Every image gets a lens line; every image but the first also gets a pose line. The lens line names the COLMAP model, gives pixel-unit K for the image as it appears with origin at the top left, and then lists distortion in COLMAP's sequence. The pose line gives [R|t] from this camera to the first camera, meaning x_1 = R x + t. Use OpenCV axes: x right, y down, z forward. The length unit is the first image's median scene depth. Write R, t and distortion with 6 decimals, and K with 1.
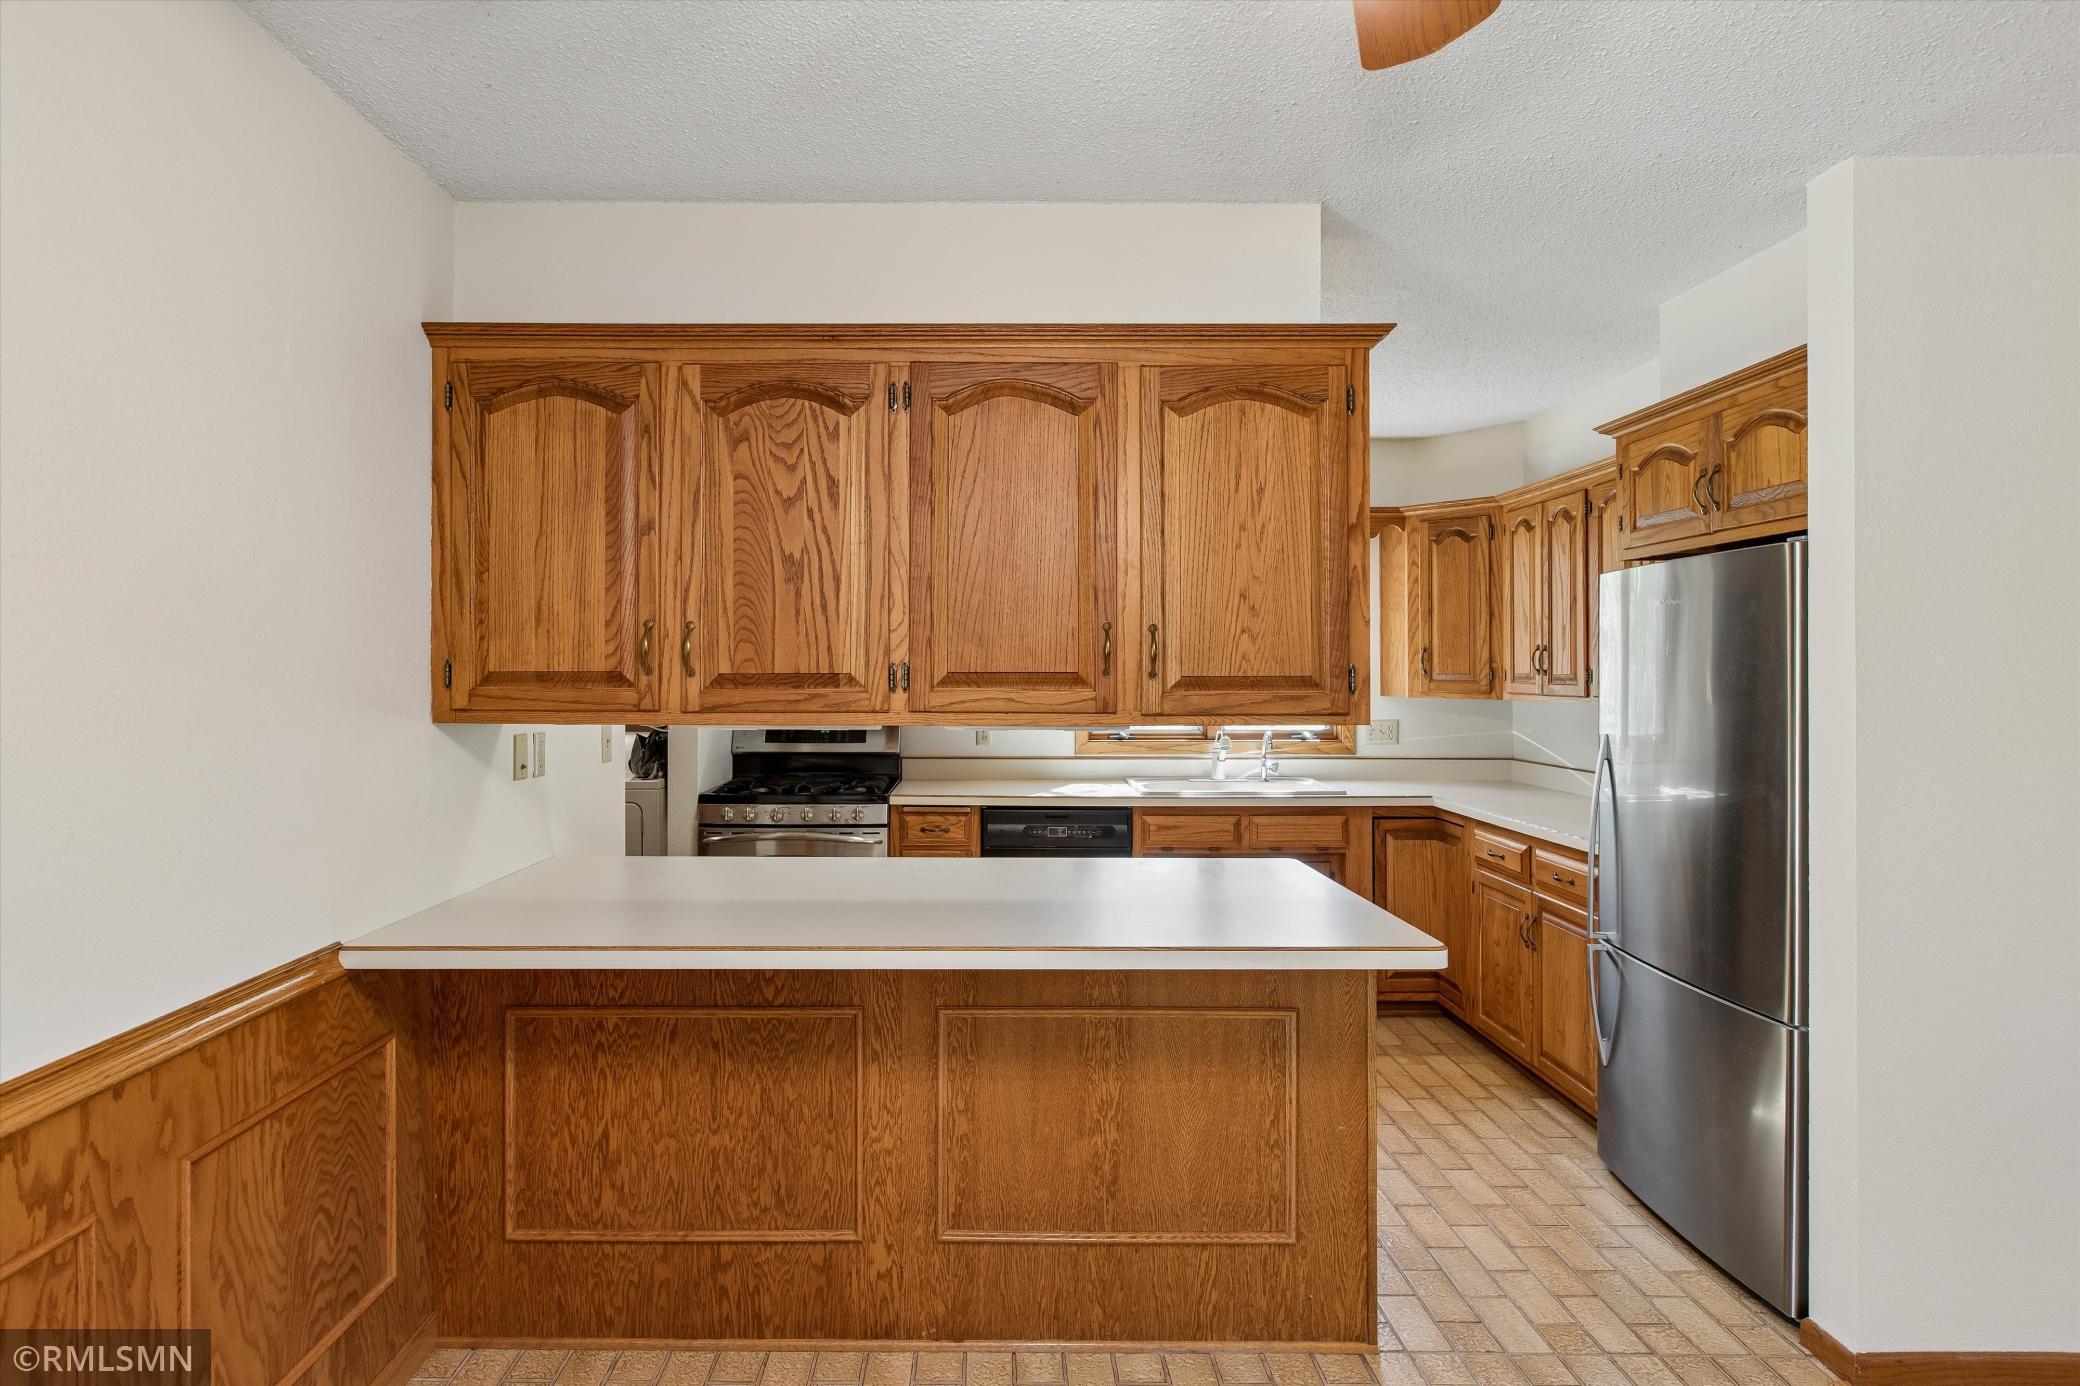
lens RADIAL K [[1057.4, 0, 1000.3], [0, 1057.4, 663.8], [0, 0, 1]] dist [-0.002998, 0.000423]
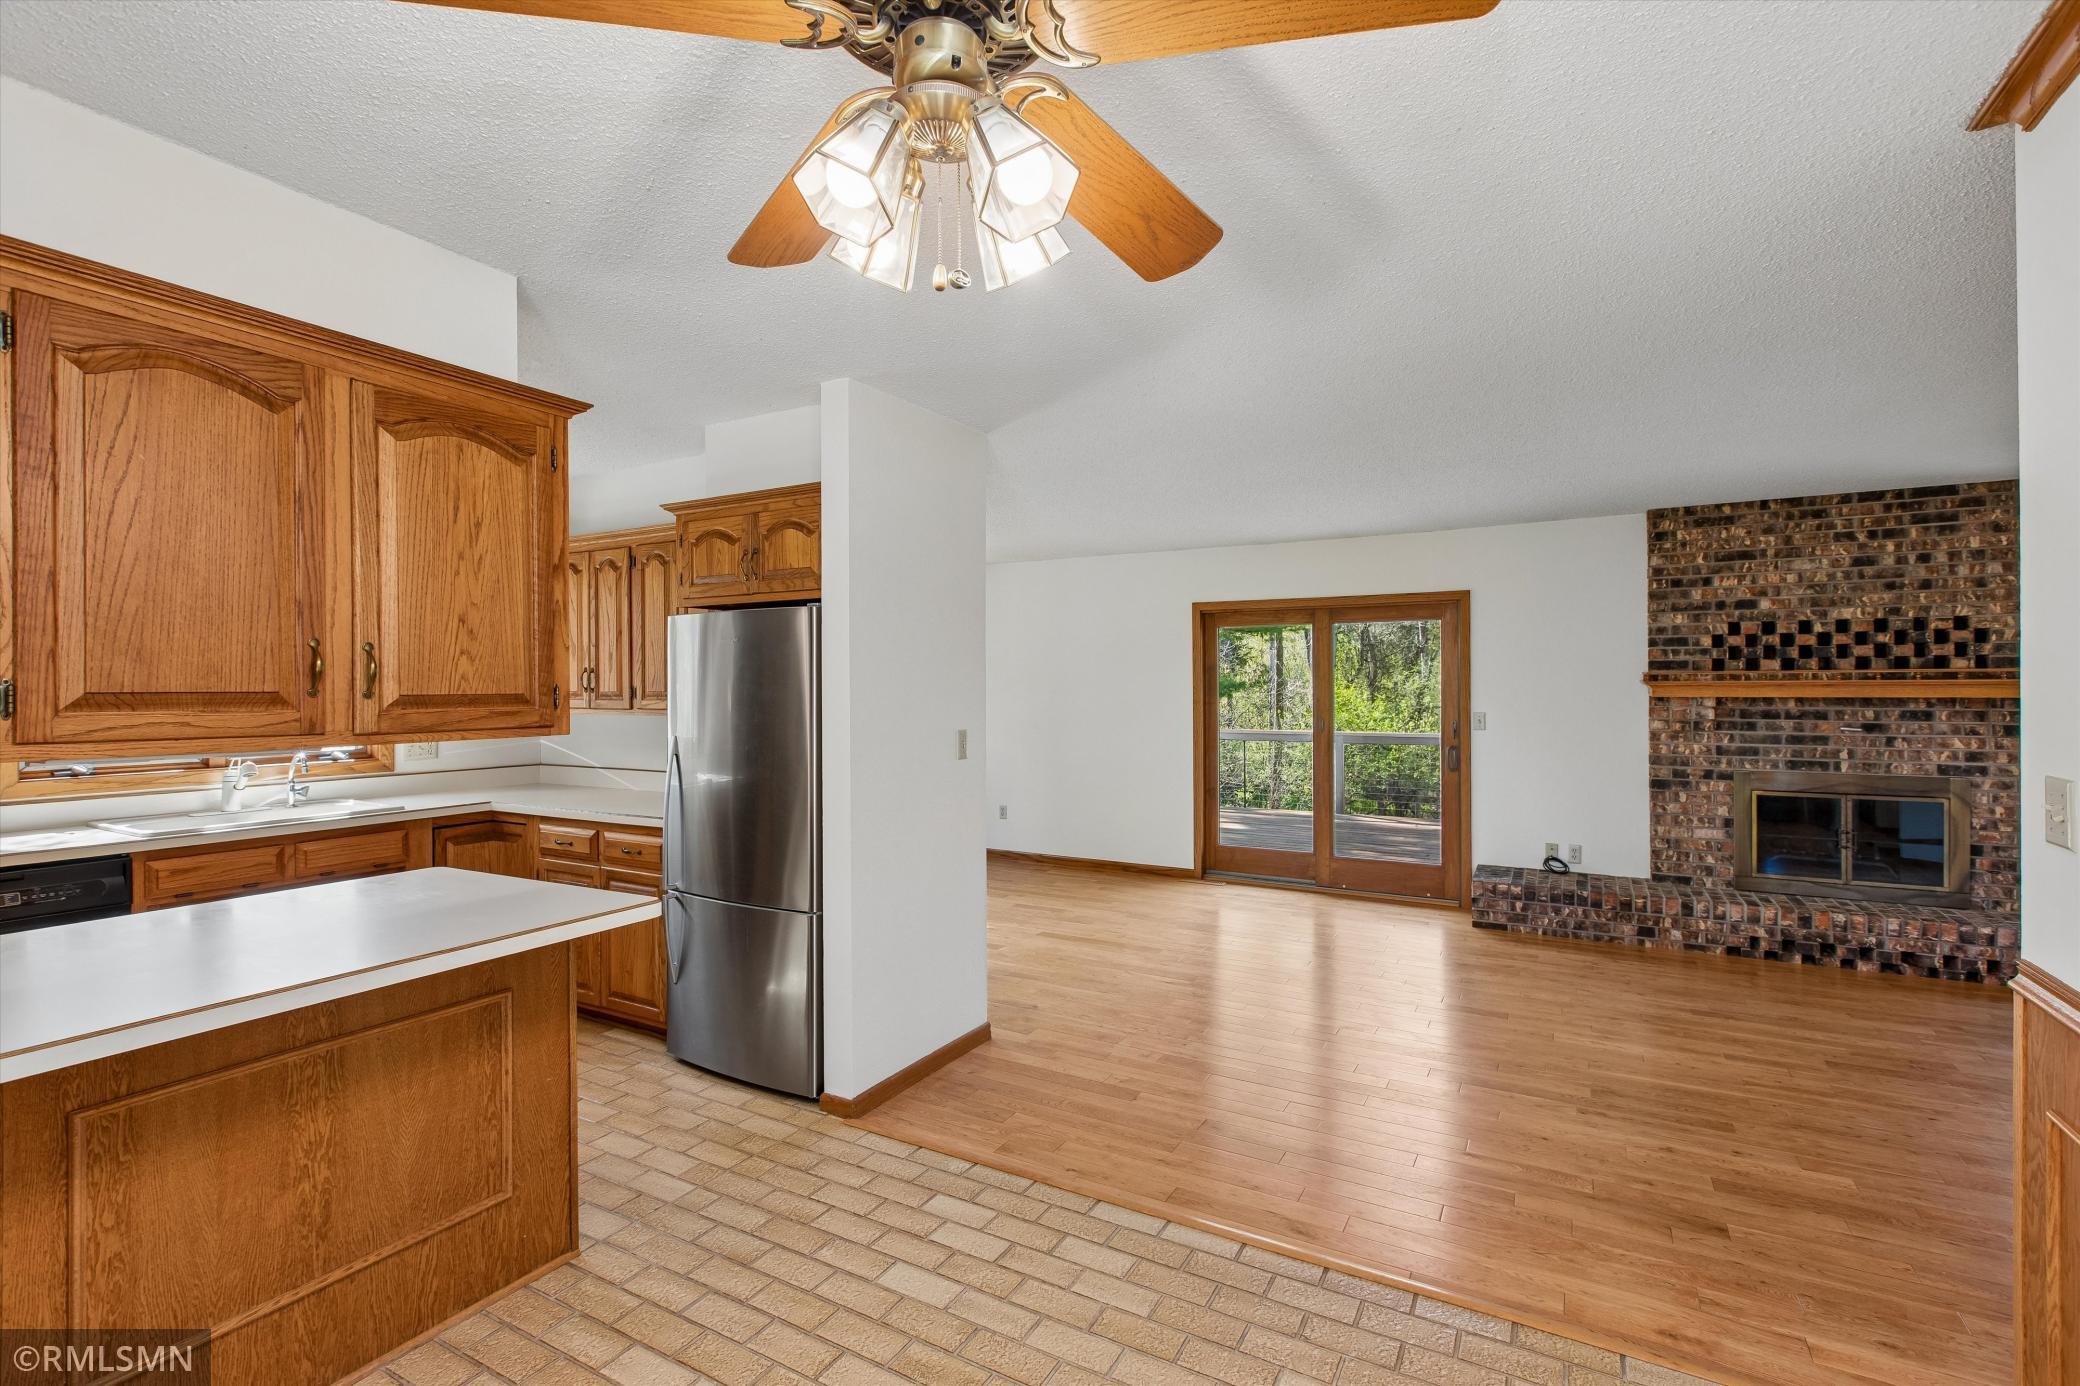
lens RADIAL K [[945.3, 0, 1032.5], [0, 945.3, 685.7], [0, 0, 1]] dist [0.003414, -0.001582]
pose [[0.494230, -0.000427, 0.869331, -0.320097], [-0.001989, 0.999997, 0.001622, -0.000002], [-0.869329, -0.002531, 0.494228, 0.016713]]
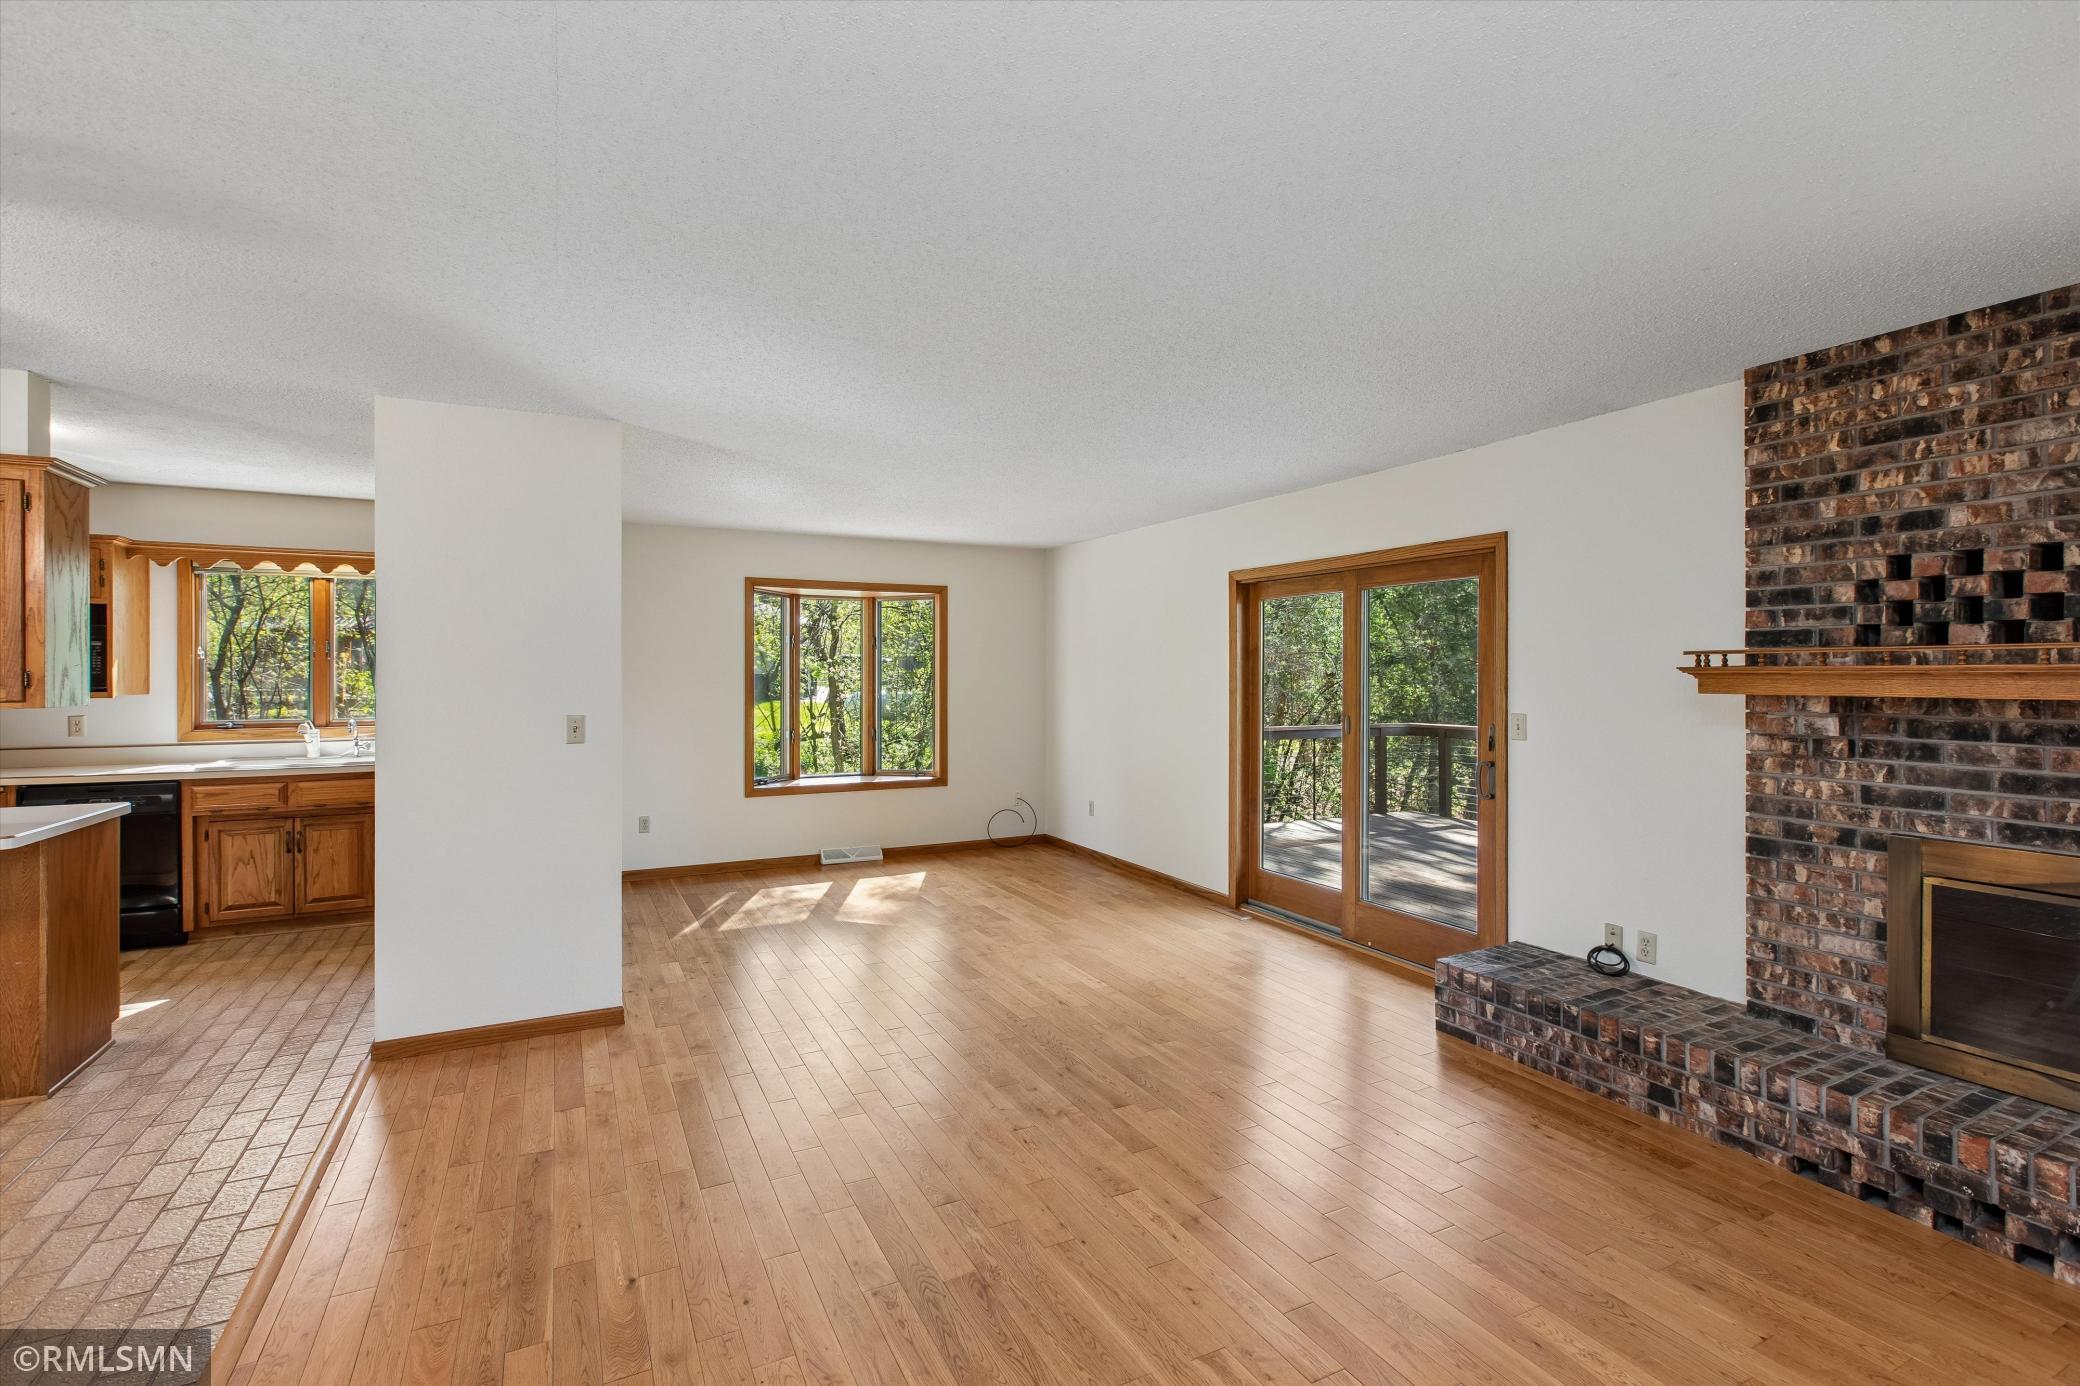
lens RADIAL K [[945.3, 0, 1034.3], [0, 945.3, 672.5], [0, 0, 1]] dist [0.003414, -0.001582]
pose [[0.889205, 0.001024, 0.457508, 0.950839], [-0.003410, 0.999985, 0.004389, -0.004360], [-0.457497, -0.005463, 0.889195, -0.891535]]
